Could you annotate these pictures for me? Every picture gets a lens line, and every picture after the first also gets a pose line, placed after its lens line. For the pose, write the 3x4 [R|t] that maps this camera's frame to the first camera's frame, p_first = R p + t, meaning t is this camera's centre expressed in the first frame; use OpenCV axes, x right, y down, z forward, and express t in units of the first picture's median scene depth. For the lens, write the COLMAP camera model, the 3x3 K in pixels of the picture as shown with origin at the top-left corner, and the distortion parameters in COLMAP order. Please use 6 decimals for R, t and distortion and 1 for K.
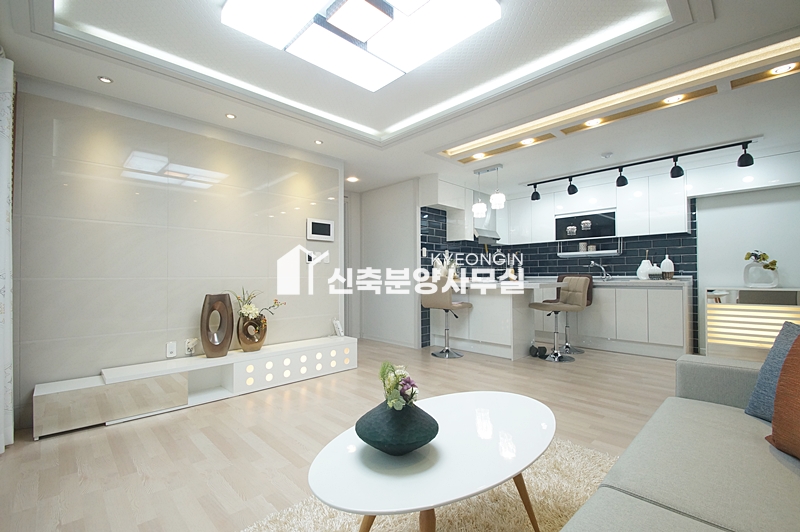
lens RADIAL K [[351.6, 0, 400.0], [0, 351.6, 266.0], [0, 0, 1]] dist [-0.001315, -0.000467]
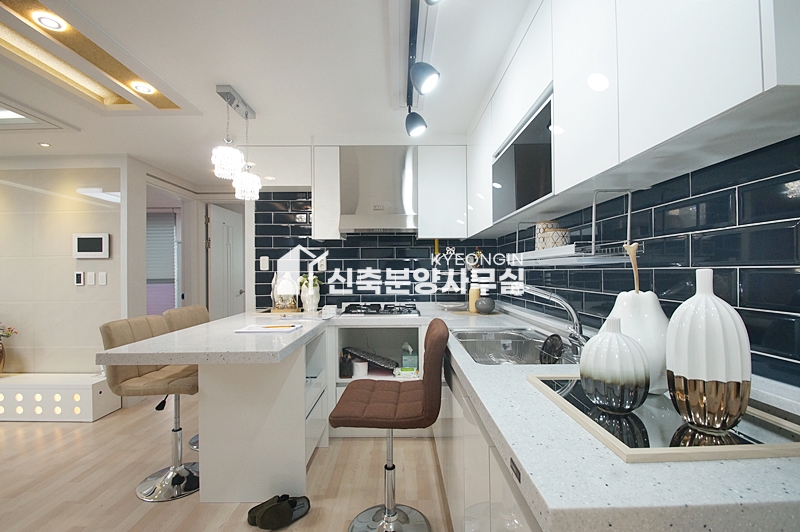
lens RADIAL K [[352.6, 0, 400.0], [0, 352.6, 266.0], [0, 0, 1]] dist [0.011452, -0.013647]
pose [[0.716064, -0.011644, -0.697937, 0.786224], [0.027266, 0.999564, 0.011297, -0.039010], [0.697502, -0.027120, 0.716070, 0.805214]]
